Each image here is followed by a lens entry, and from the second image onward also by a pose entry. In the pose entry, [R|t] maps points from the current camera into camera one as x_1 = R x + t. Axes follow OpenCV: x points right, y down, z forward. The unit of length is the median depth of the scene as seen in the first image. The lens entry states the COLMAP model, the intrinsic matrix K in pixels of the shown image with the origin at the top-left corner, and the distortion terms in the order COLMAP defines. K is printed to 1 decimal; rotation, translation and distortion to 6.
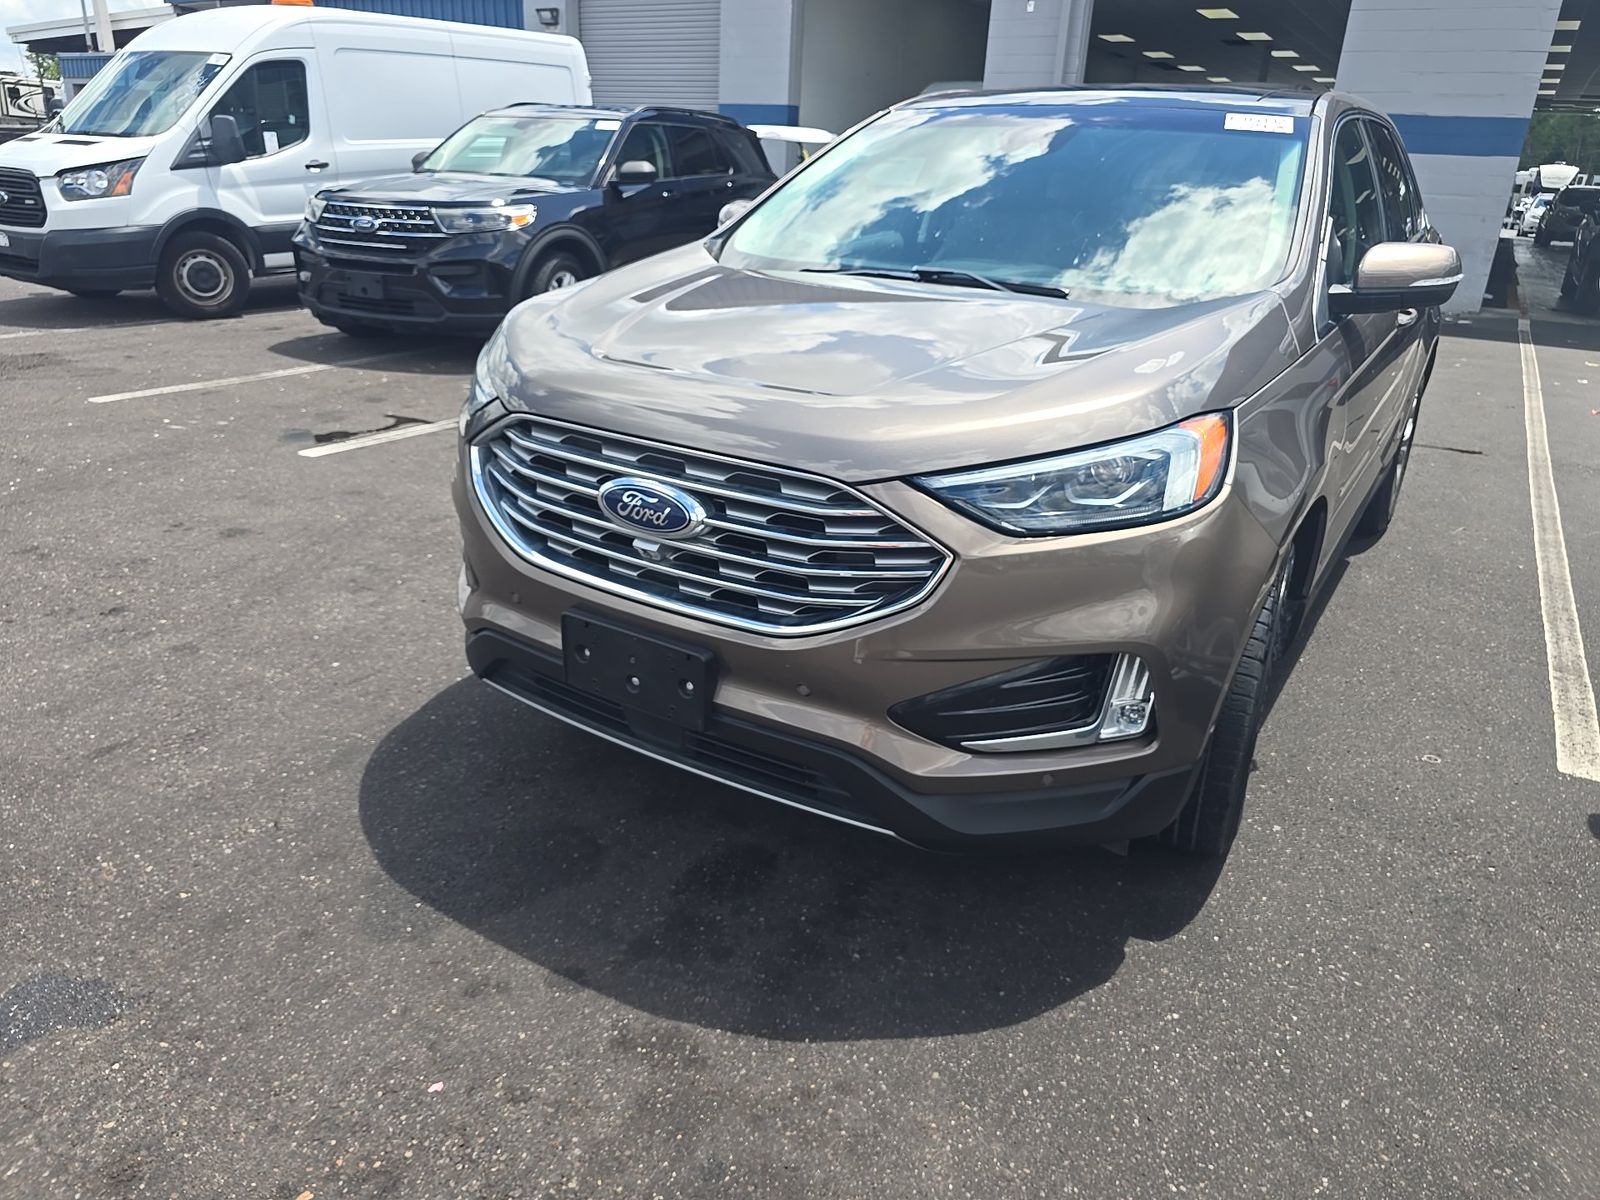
lens RADIAL K [[1087.6, 0, 794.6], [0, 1087.6, 595.7], [0, 0, 1]] dist [0.033727, -0.029856]
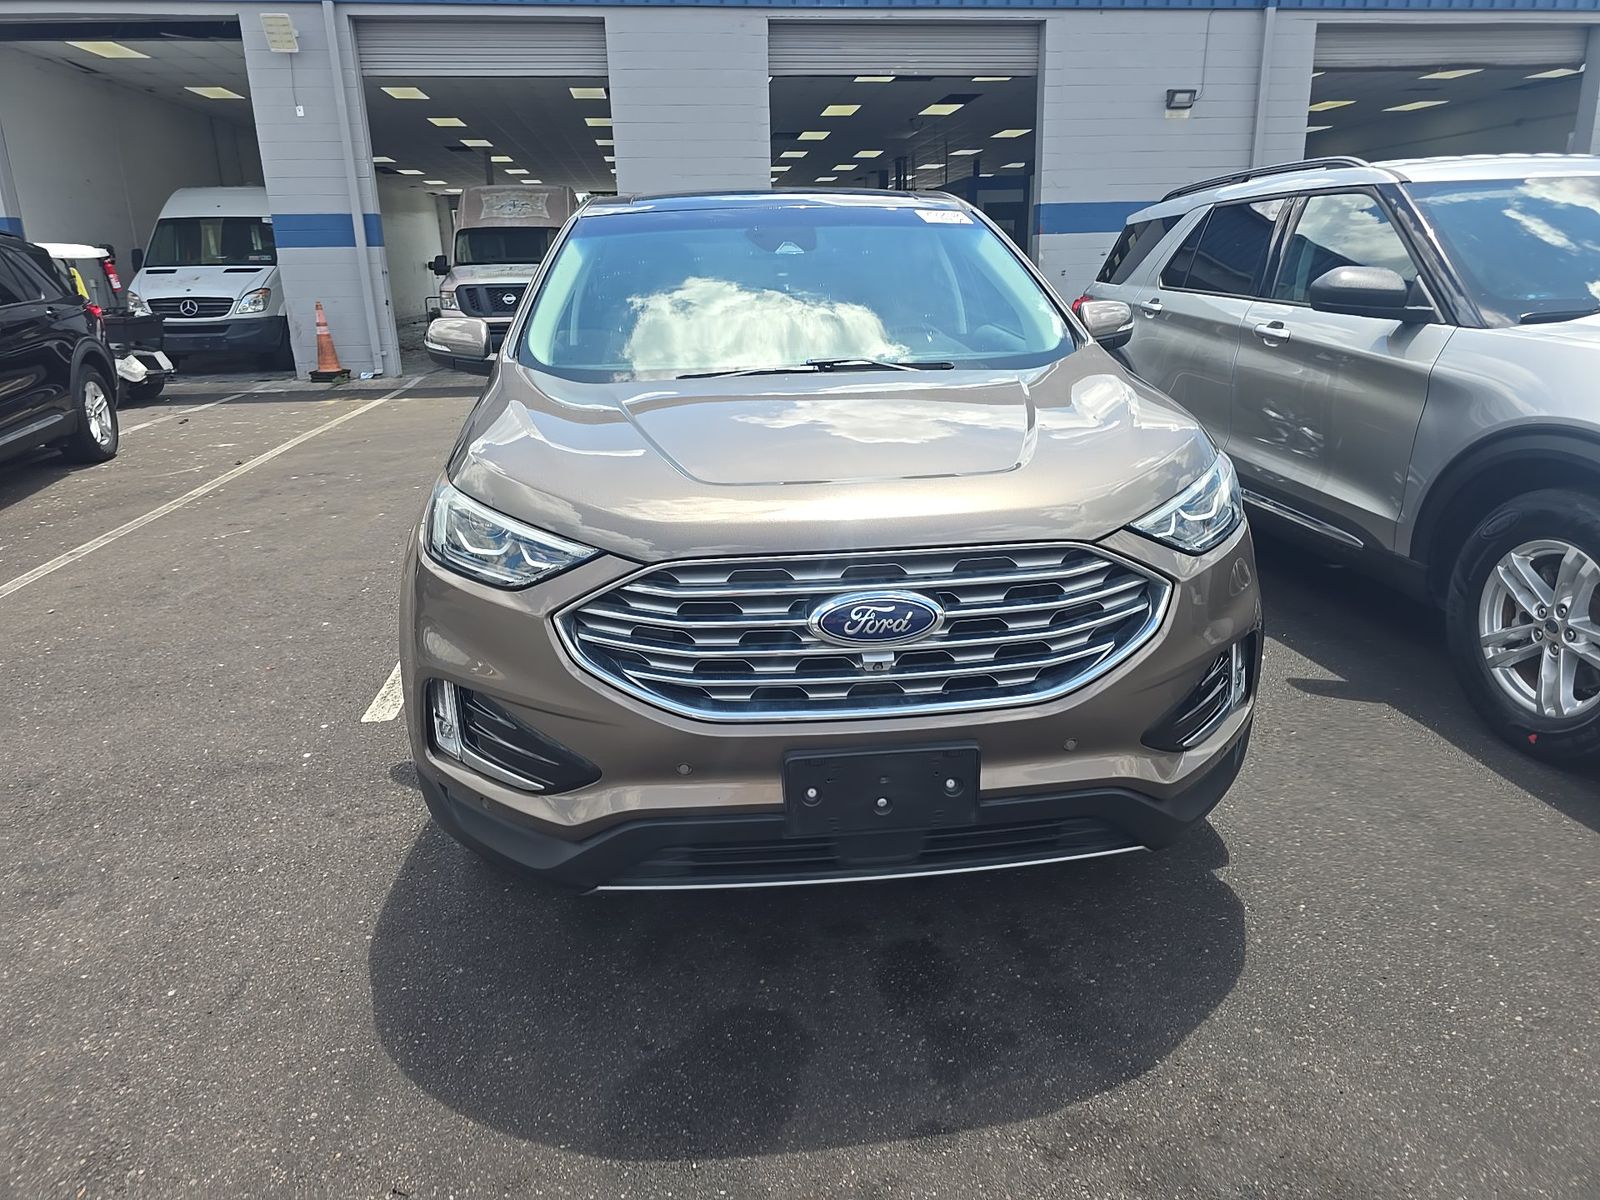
lens RADIAL K [[1087.6, 0, 787.1], [0, 1087.6, 598.2], [0, 0, 1]] dist [0.033727, -0.029856]
pose [[0.784969, -0.236546, 0.572599, -0.744596], [0.279894, 0.959945, 0.012860, -0.133035], [-0.552705, 0.150172, 0.819735, 0.252362]]
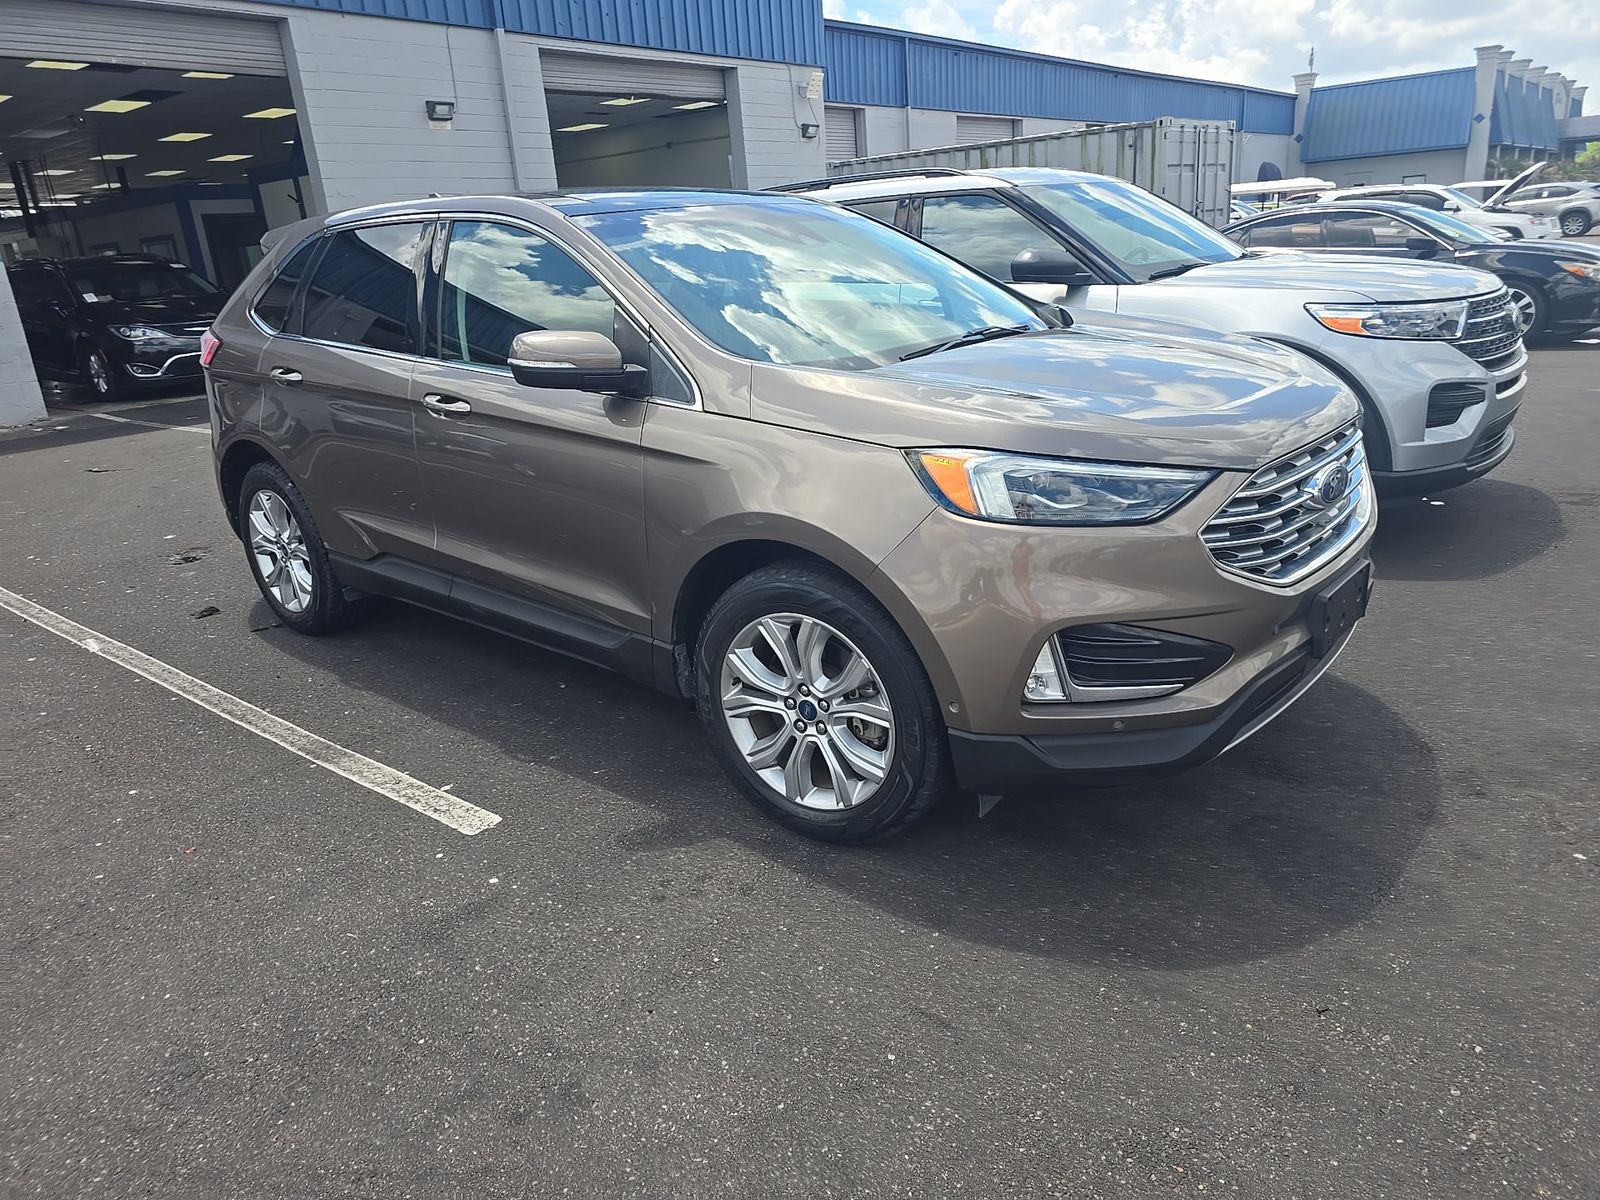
lens RADIAL K [[1087.6, 0, 805.6], [0, 1087.6, 615.2], [0, 0, 1]] dist [0.033727, -0.029856]
pose [[0.139406, -0.370743, 0.918213, -1.522952], [0.430097, 0.857906, 0.281094, -0.604154], [-0.891954, 0.355735, 0.279053, 1.264111]]
